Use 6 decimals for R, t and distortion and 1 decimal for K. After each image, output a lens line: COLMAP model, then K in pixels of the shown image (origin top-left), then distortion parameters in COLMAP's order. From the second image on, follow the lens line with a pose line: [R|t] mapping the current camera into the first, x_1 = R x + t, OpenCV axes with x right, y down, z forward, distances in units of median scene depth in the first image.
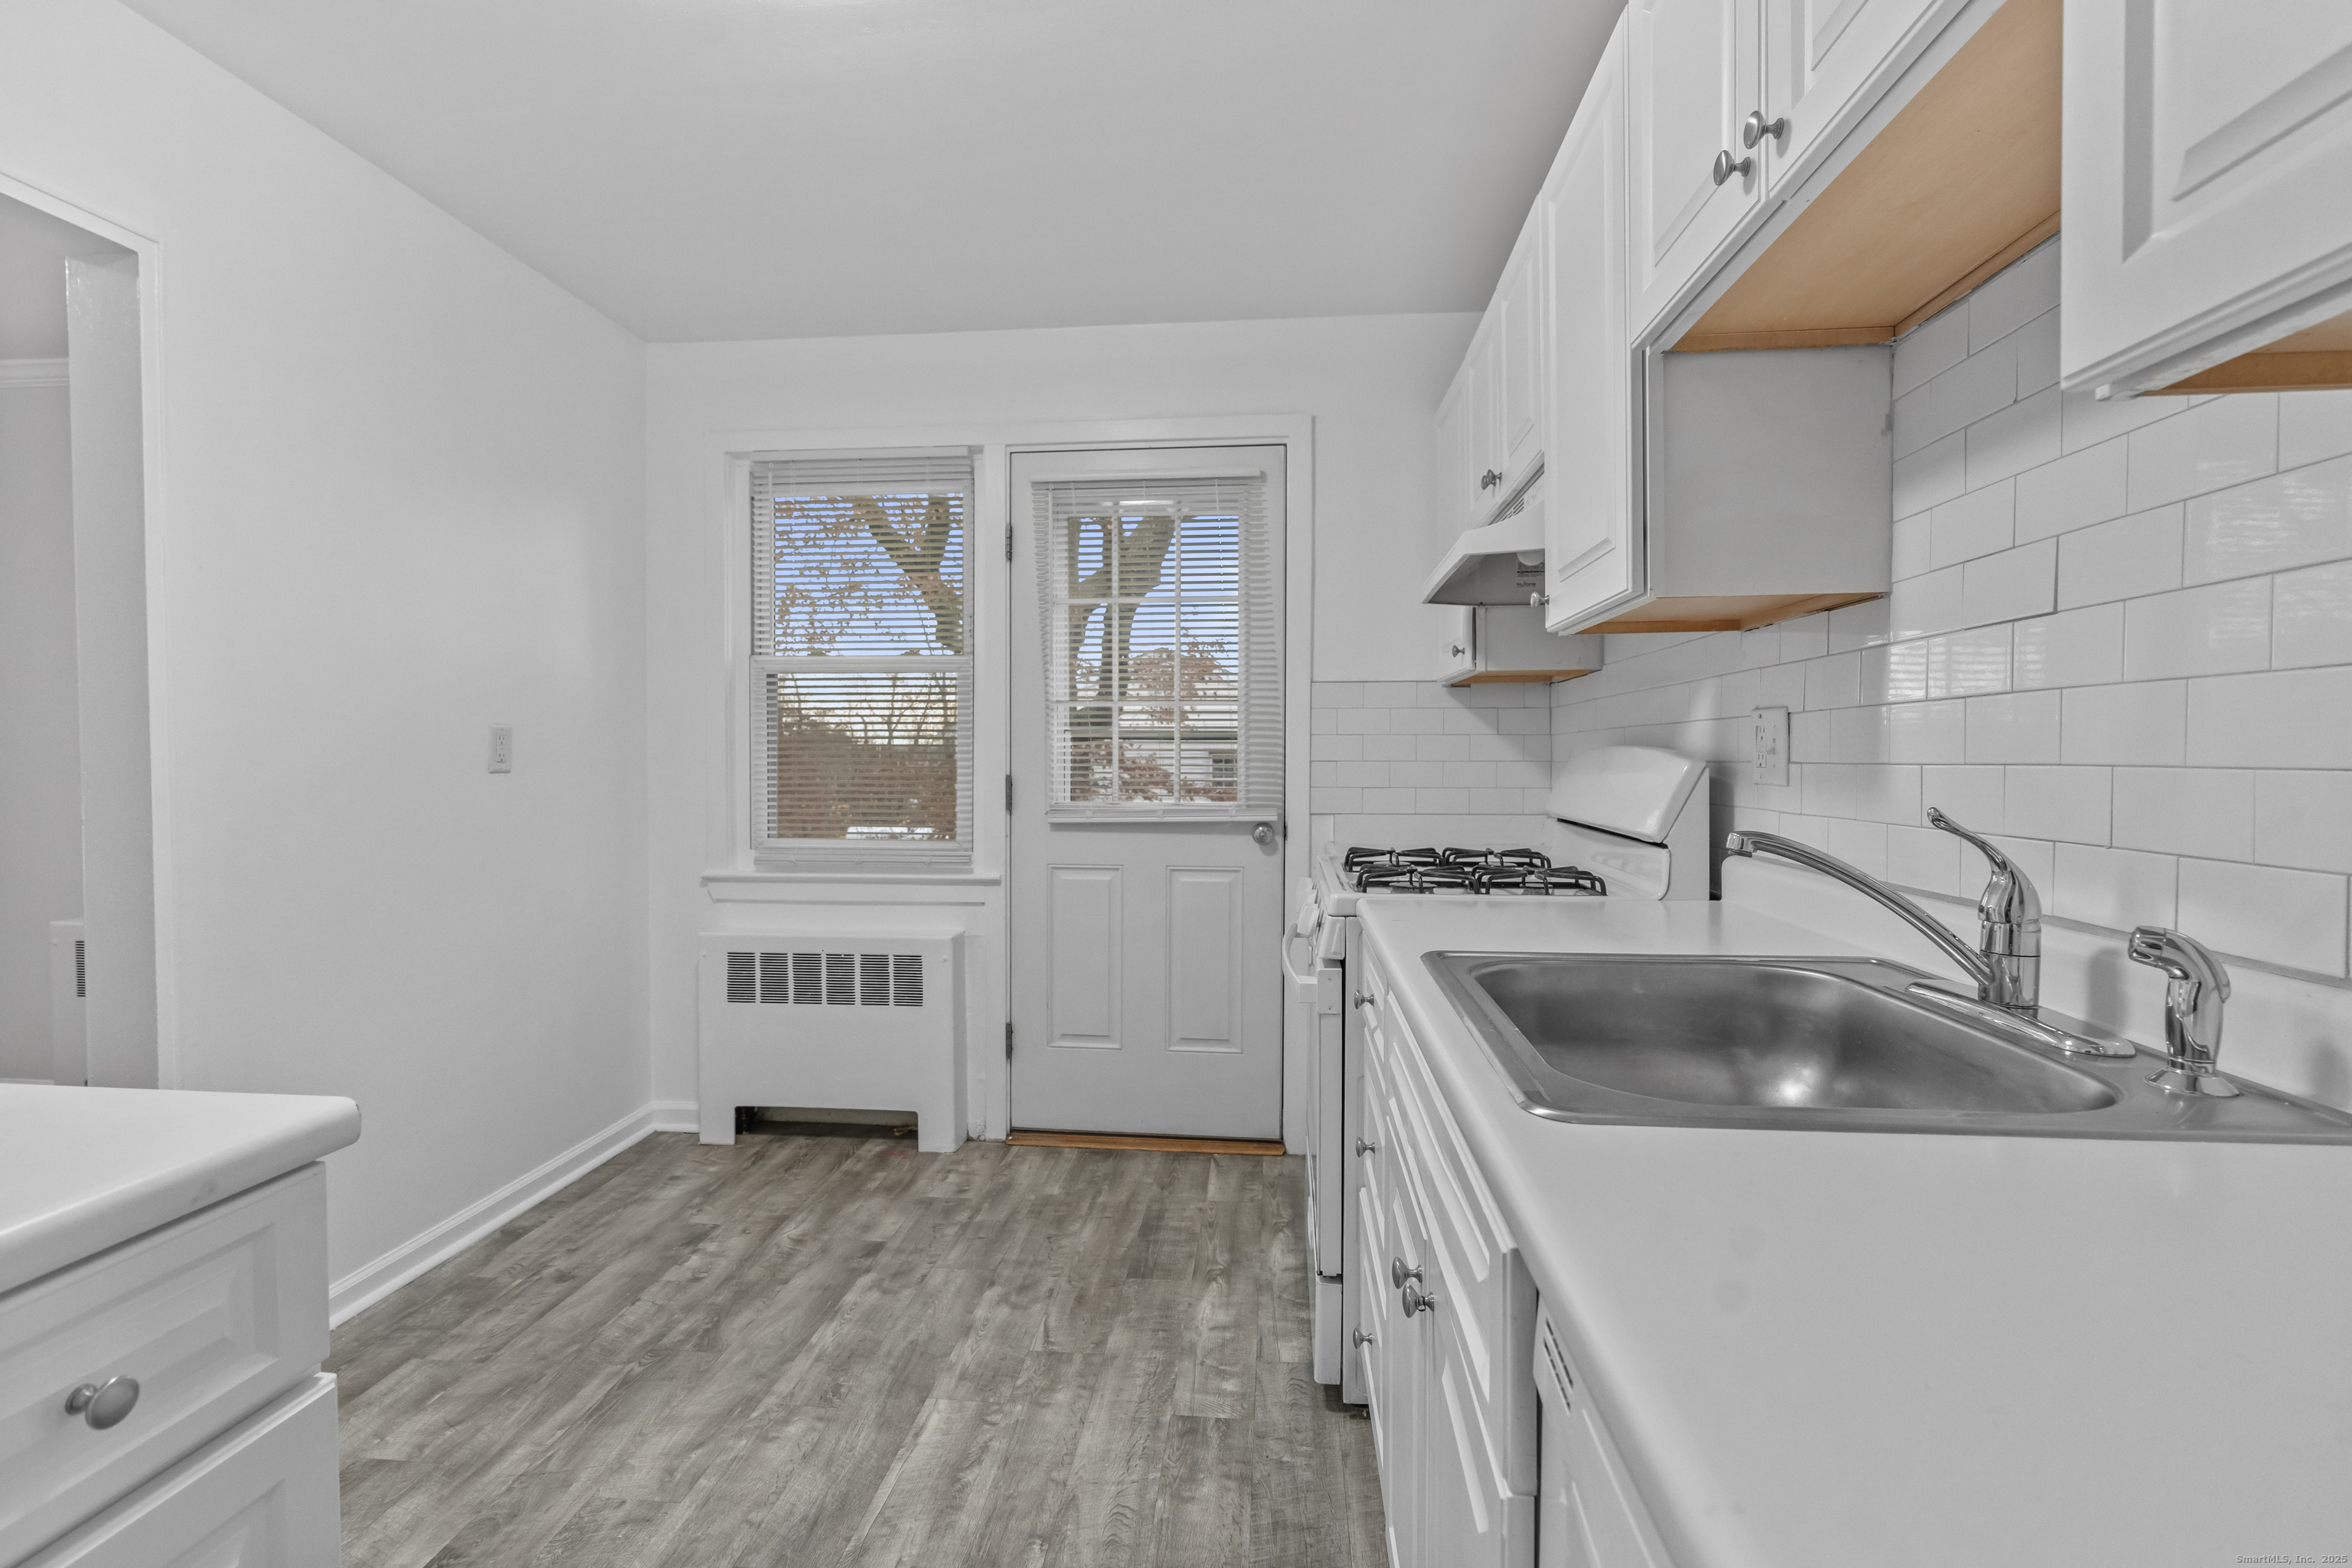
lens RADIAL K [[1076.0, 0, 1159.1], [0, 1076.0, 784.1], [0, 0, 1]] dist [-0.010479, 0.003141]
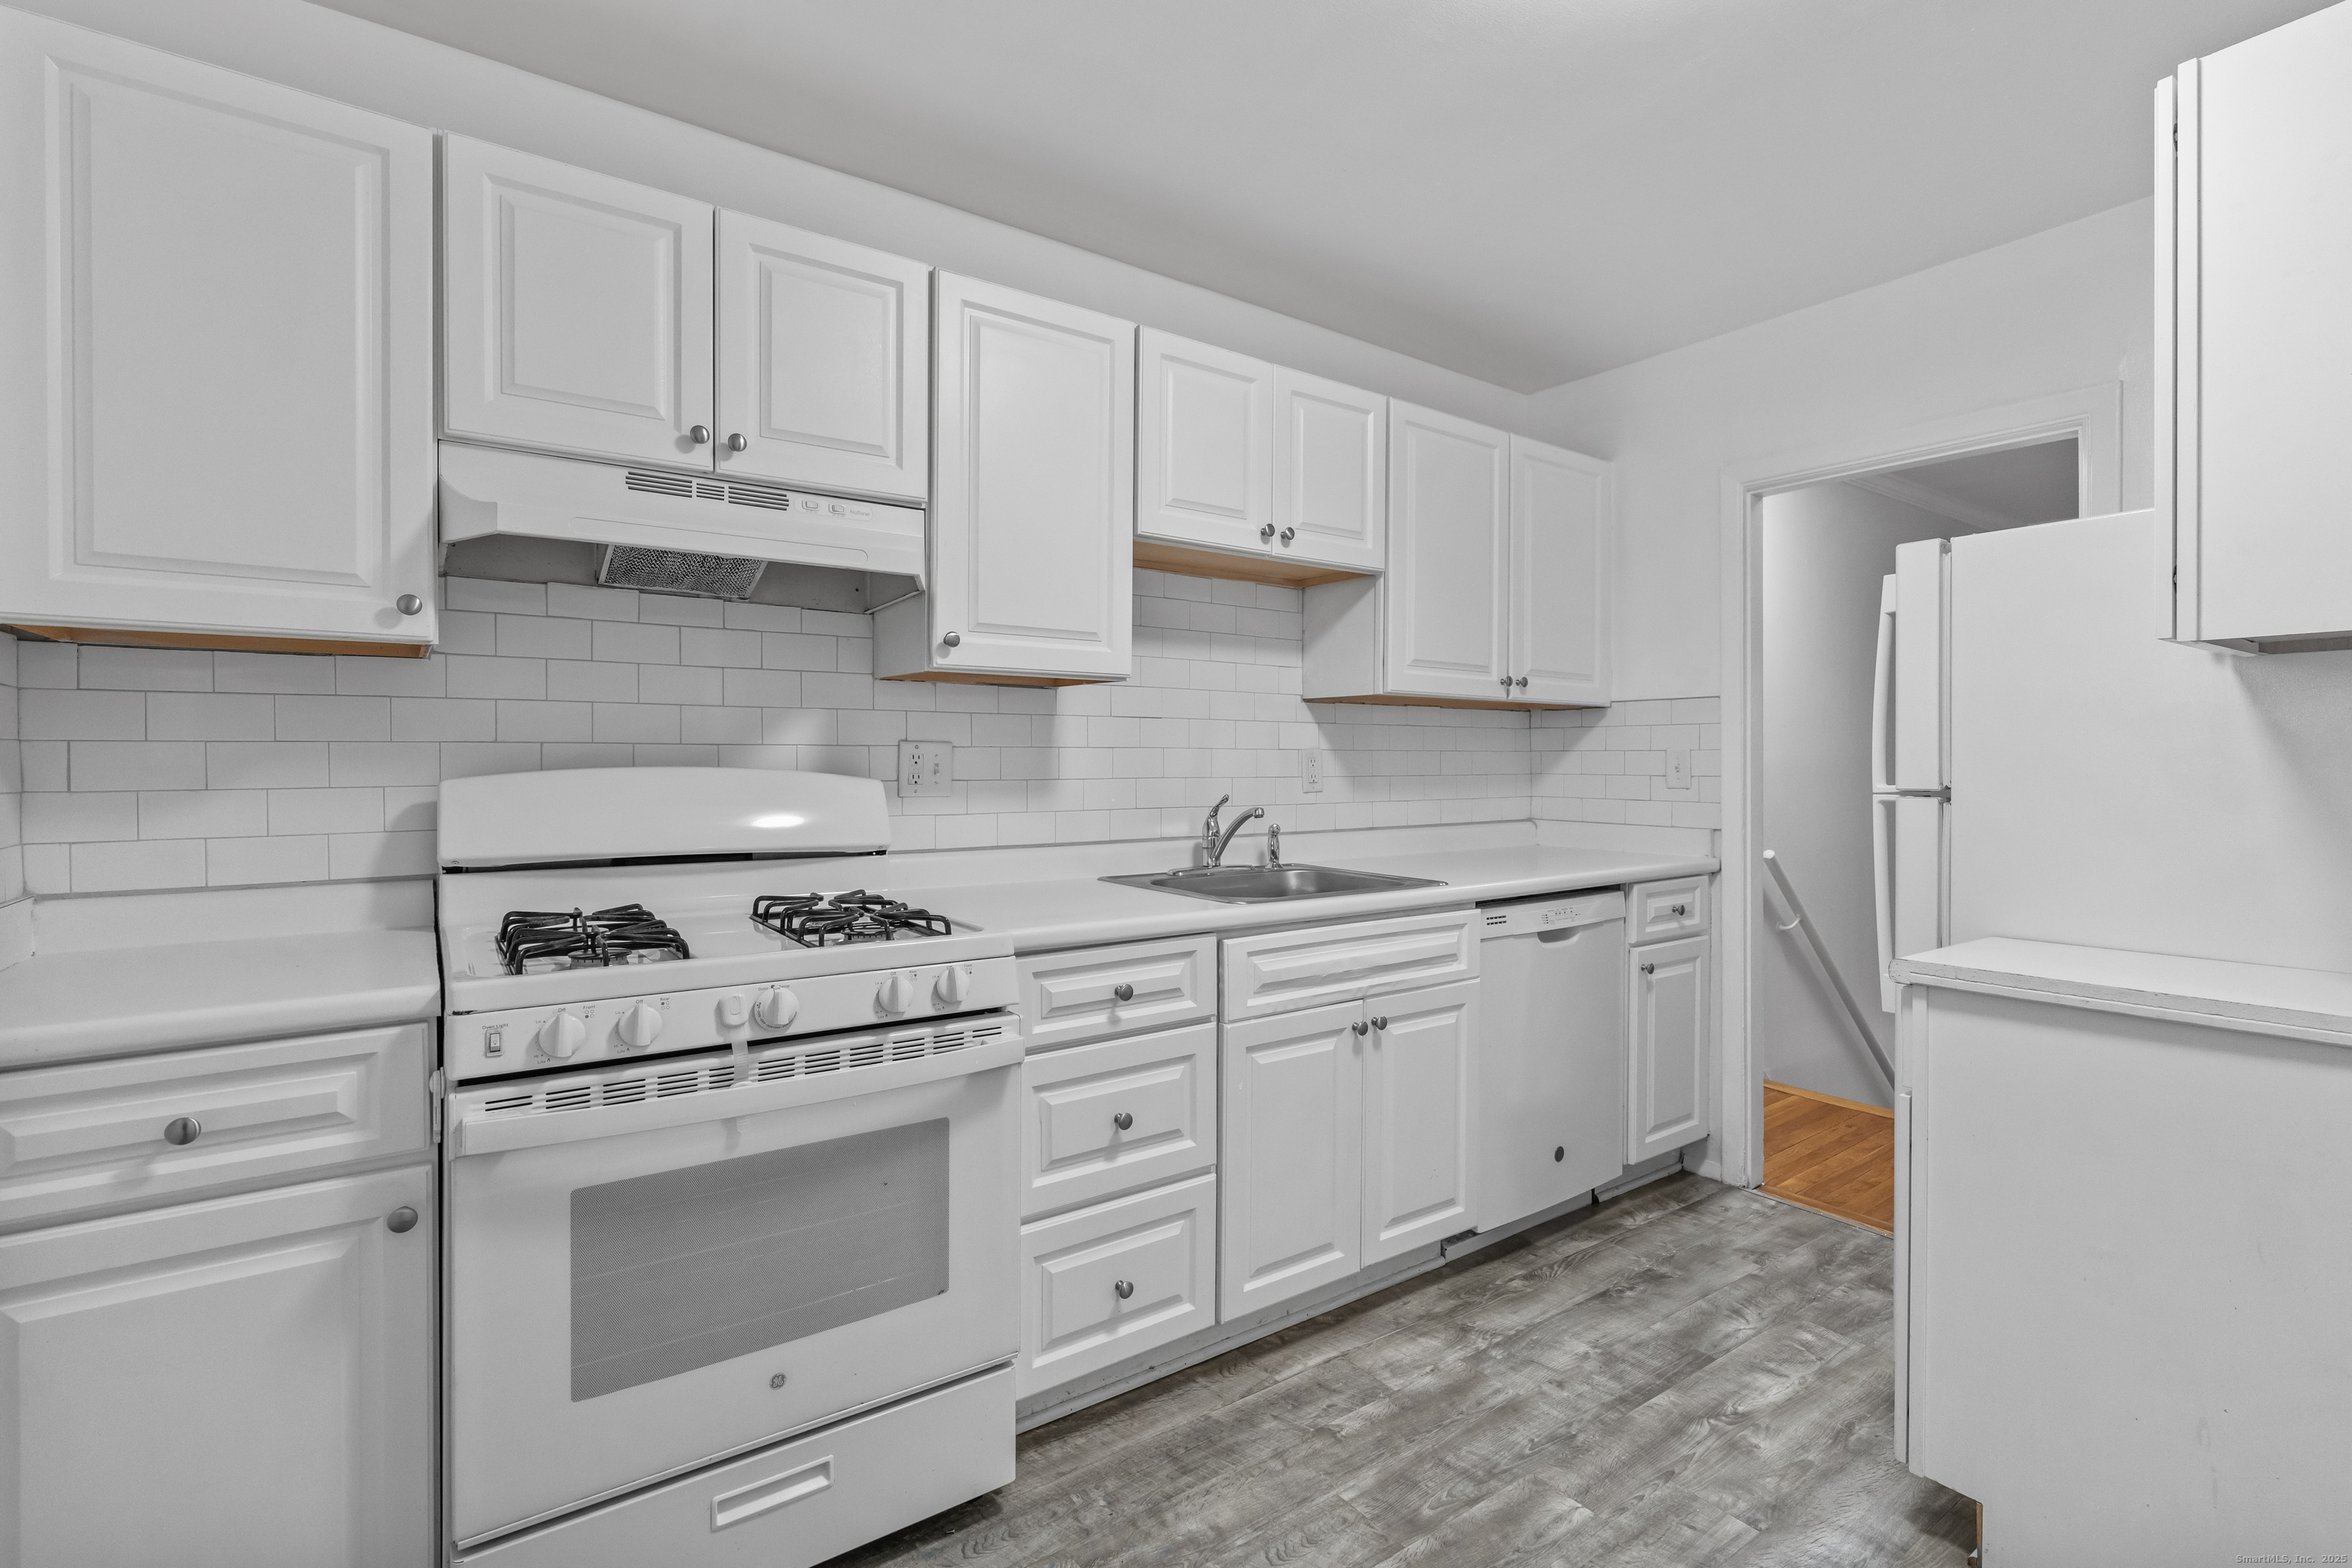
lens RADIAL K [[1076.0, 0, 1174.4], [0, 1076.0, 769.8], [0, 0, 1]] dist [-0.010479, 0.003141]
pose [[-0.664965, -0.004235, 0.746862, -0.515390], [0.016504, 0.999656, 0.020363, -0.044887], [-0.746692, 0.025867, -0.664667, 1.251859]]
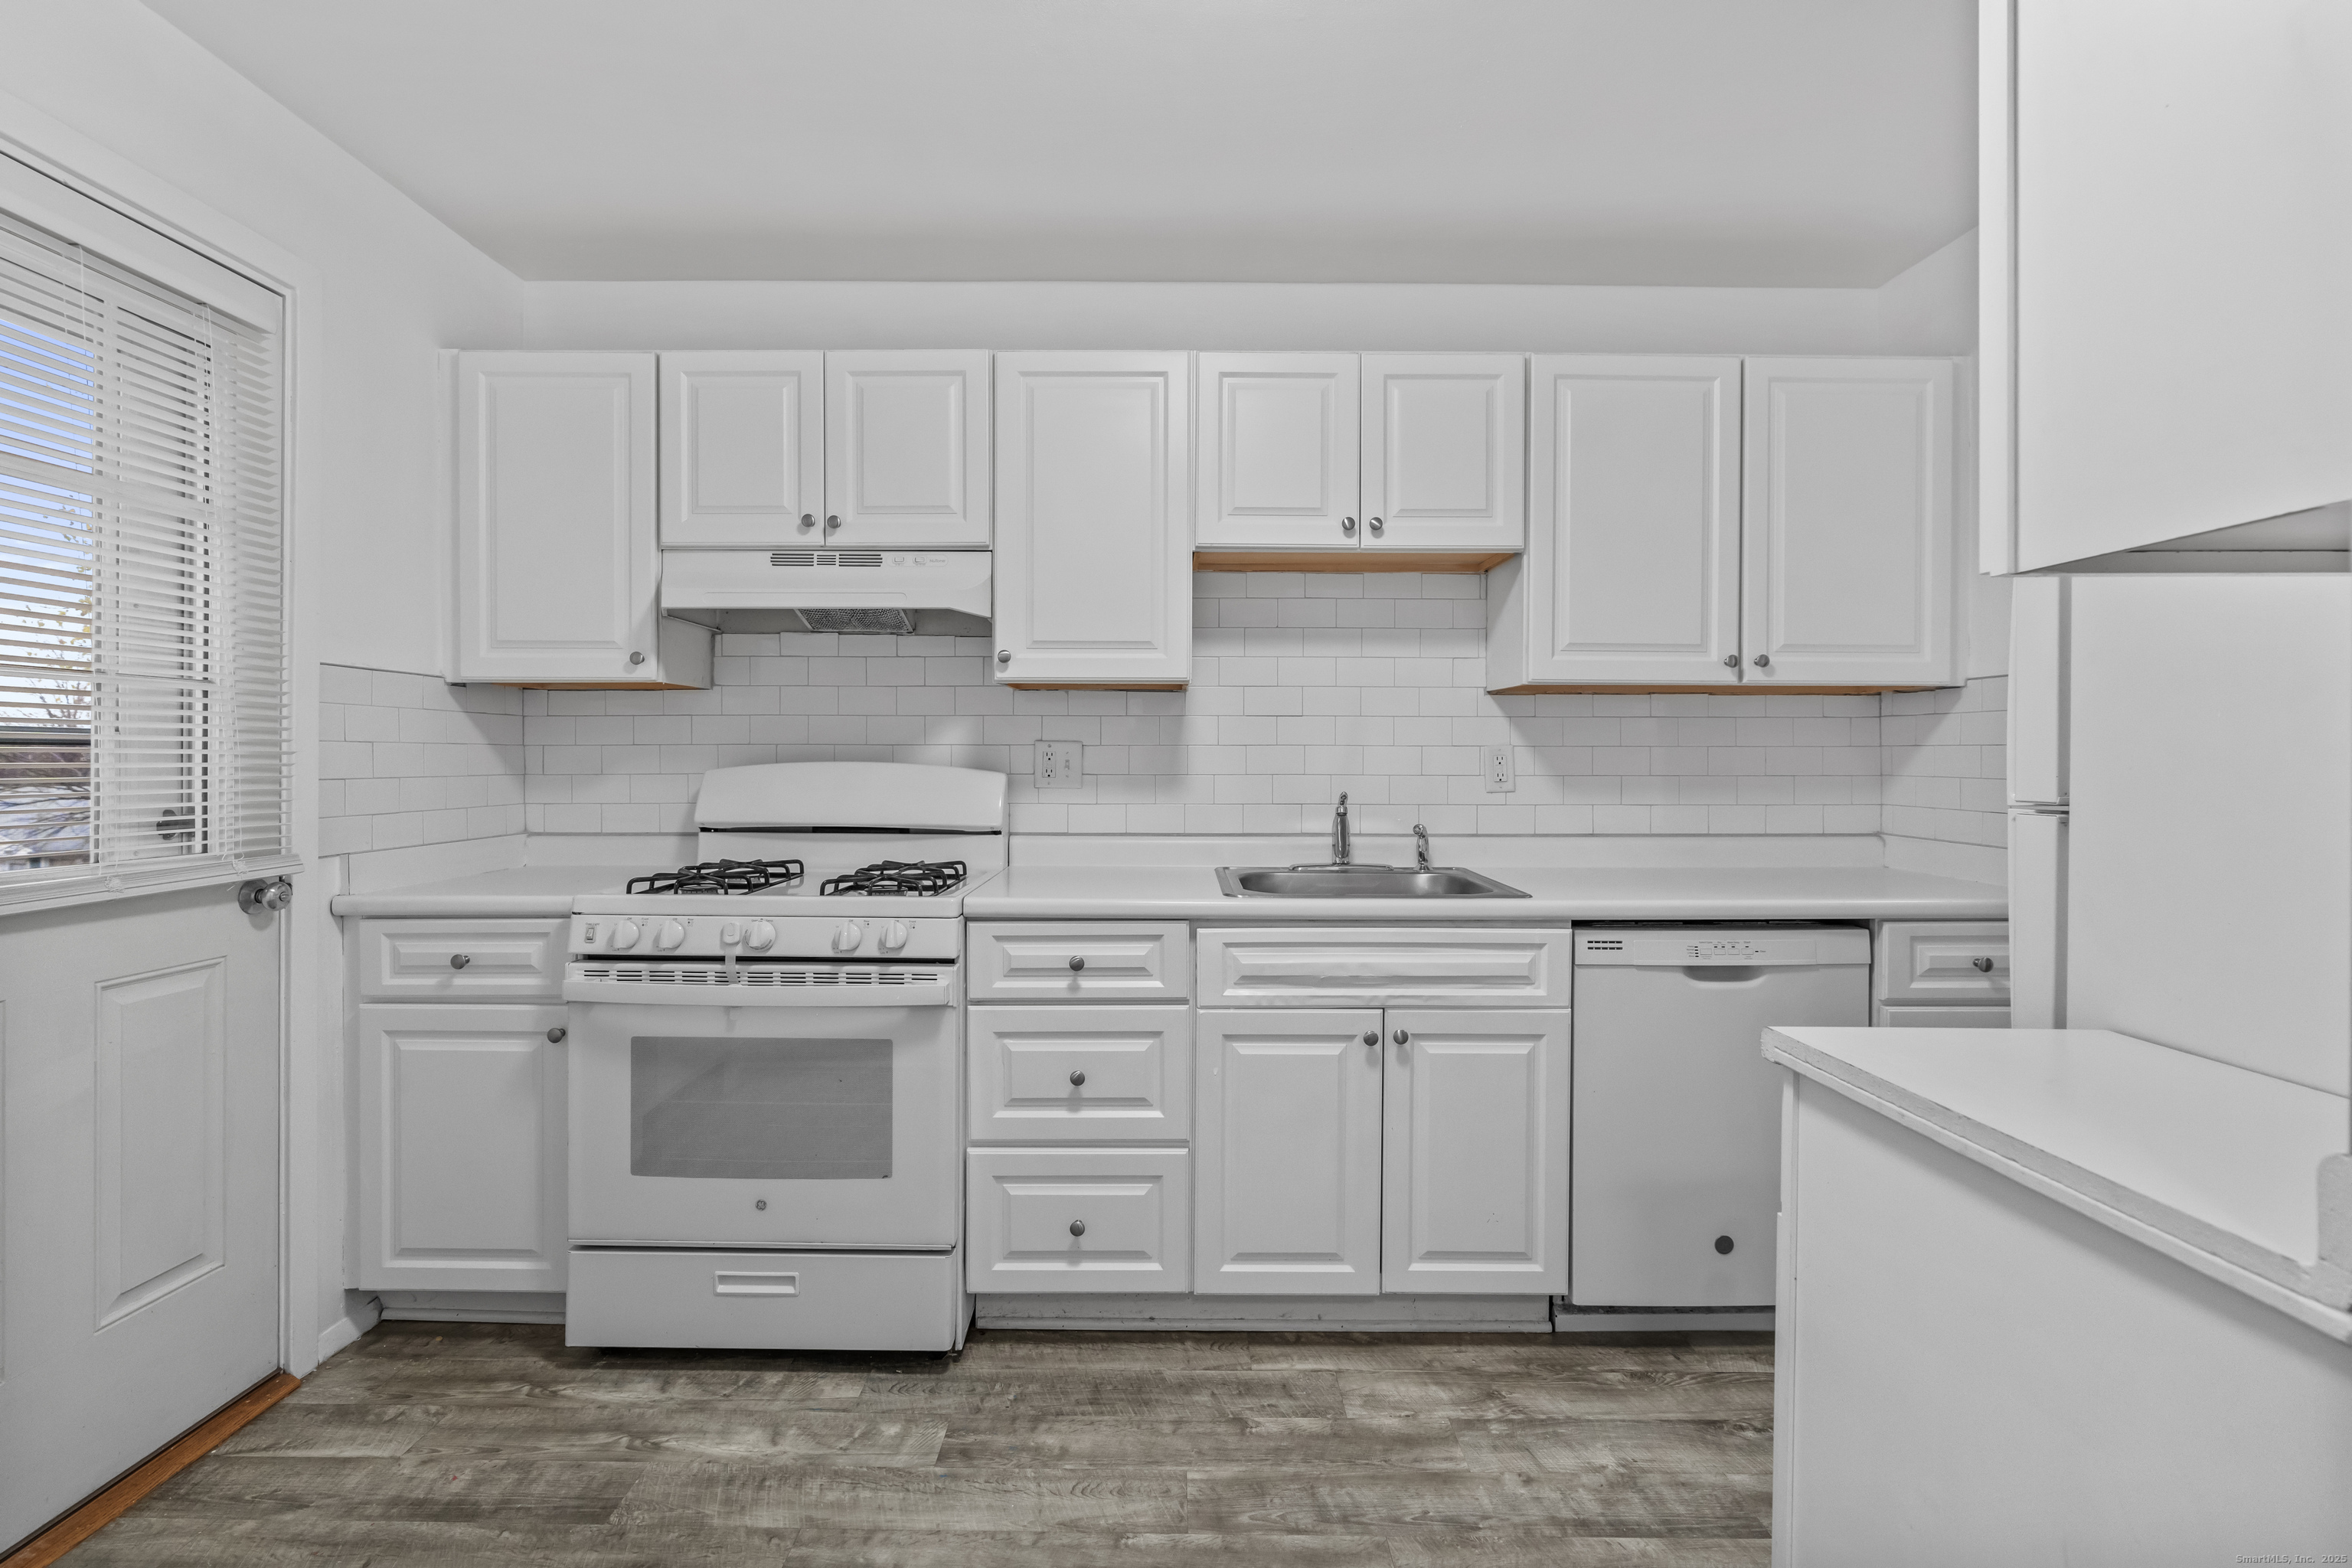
lens RADIAL K [[1076.0, 0, 1169.7], [0, 1076.0, 760.6], [0, 0, 1]] dist [-0.010479, 0.003141]
pose [[-0.106726, -0.001918, 0.994287, -0.811249], [0.018944, 0.999813, 0.003963, -0.035193], [-0.994108, 0.019259, -0.106670, 0.744748]]
